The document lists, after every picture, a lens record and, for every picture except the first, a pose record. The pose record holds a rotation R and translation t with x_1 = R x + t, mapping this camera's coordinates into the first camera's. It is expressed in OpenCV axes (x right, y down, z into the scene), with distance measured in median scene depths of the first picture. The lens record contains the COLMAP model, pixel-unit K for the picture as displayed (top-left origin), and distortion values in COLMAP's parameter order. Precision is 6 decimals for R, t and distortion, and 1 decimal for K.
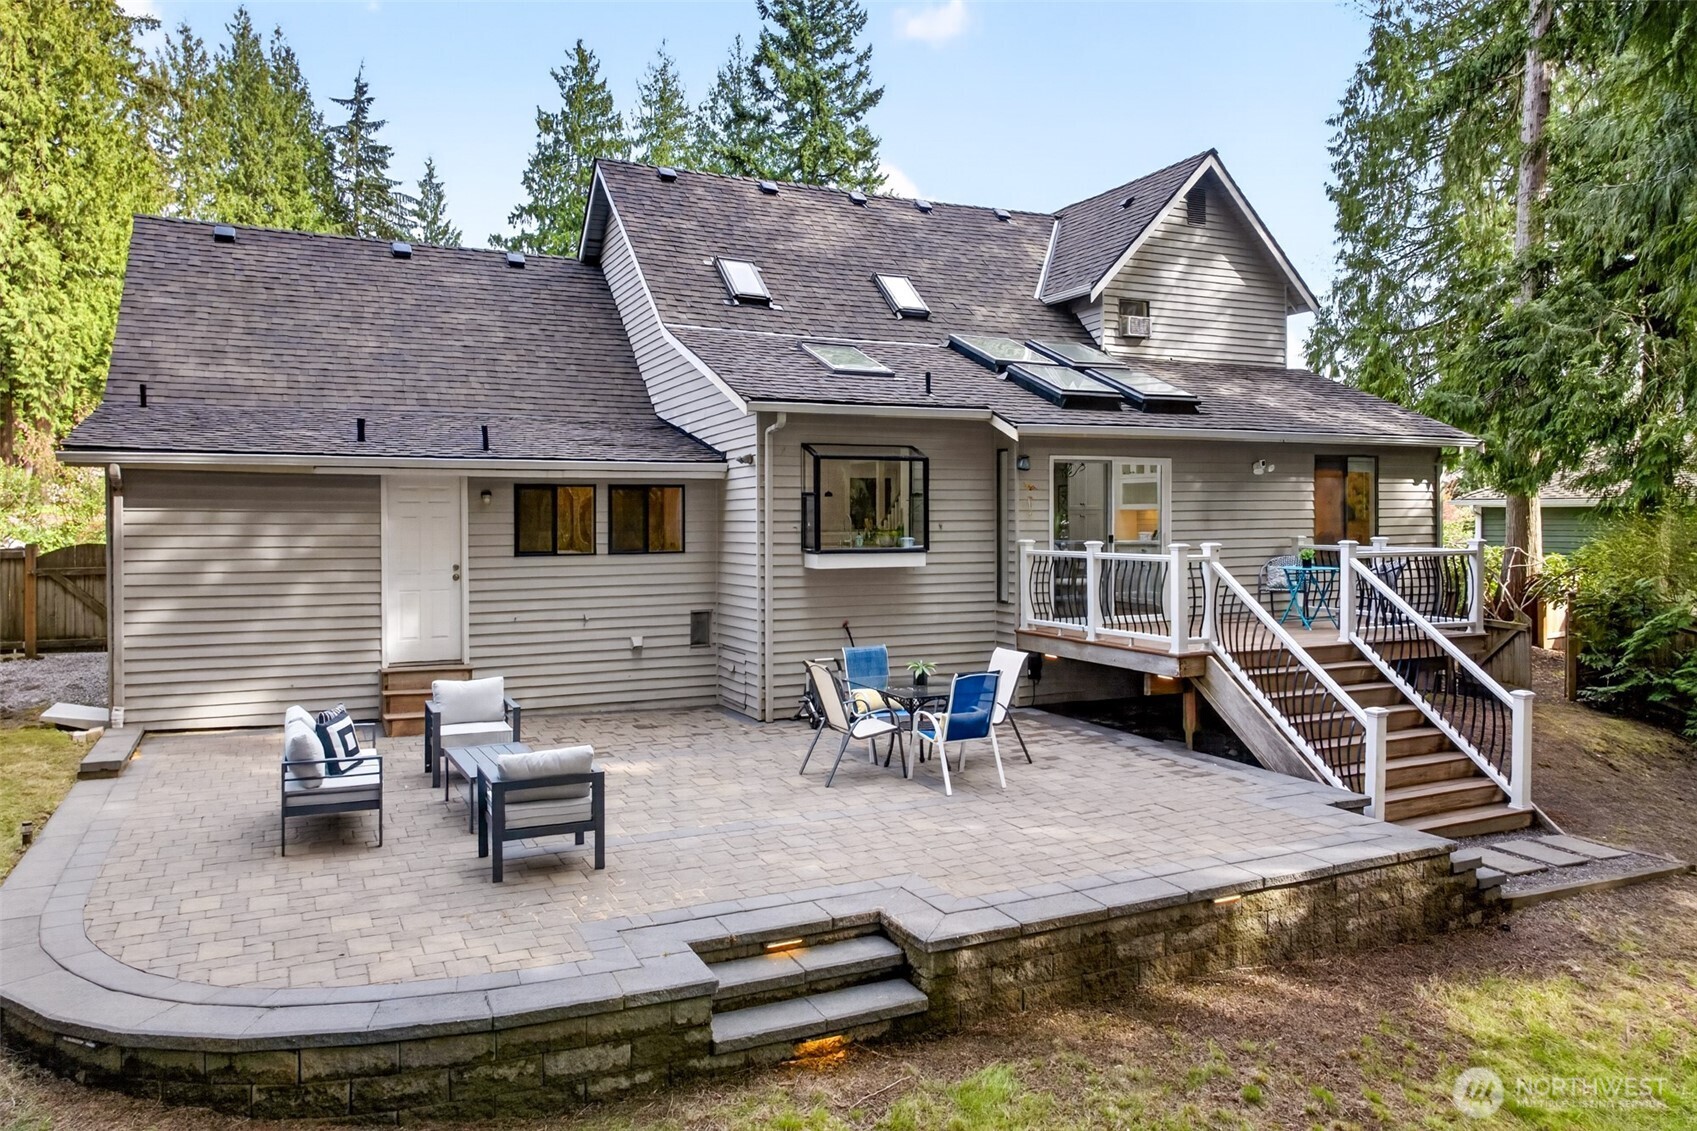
lens RADIAL K [[1203.2, 0, 848.5], [0, 1203.2, 565.5], [0, 0, 1]] dist [0.001713, 0.000209]
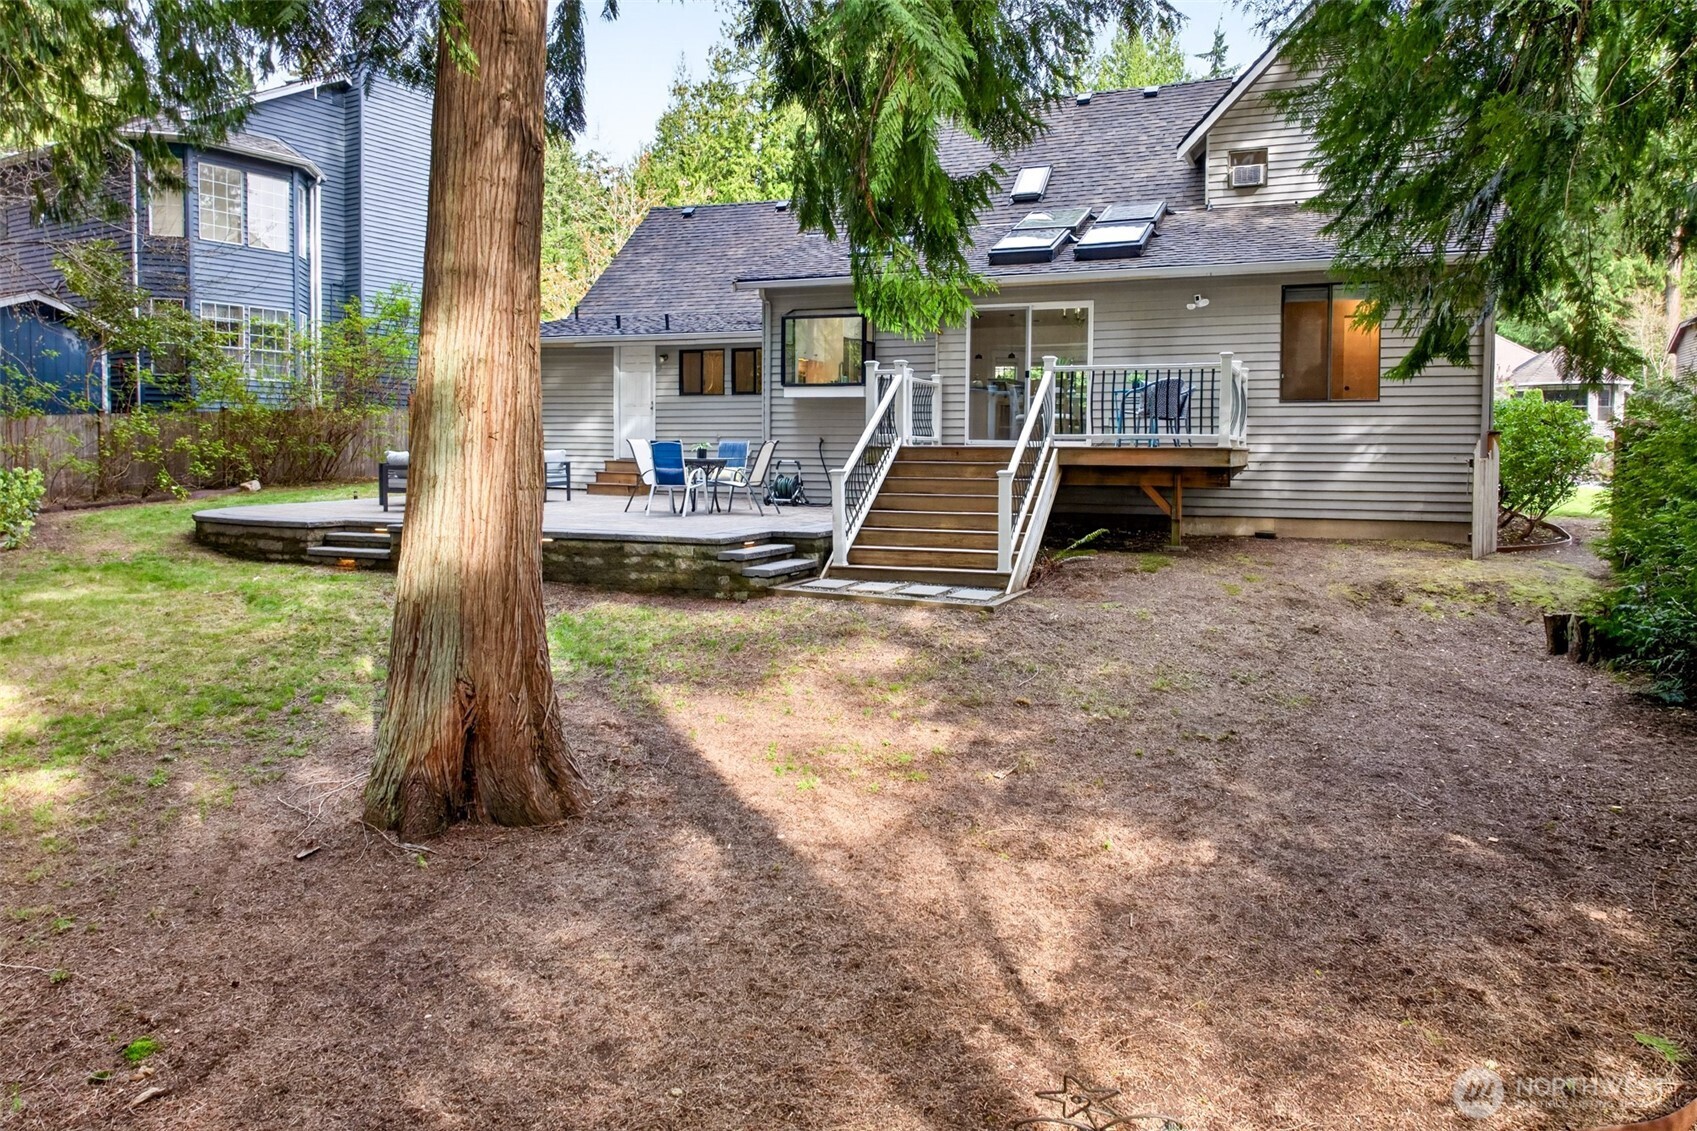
lens RADIAL K [[1203.2, 0, 848.5], [0, 1203.2, 565.5], [0, 0, 1]] dist [0.001713, 0.000209]
pose [[0.663112, 0.076881, -0.744562, 1.068272], [-0.042052, 0.996967, 0.065491, 0.102050], [0.747338, -0.012117, 0.664333, 0.097838]]
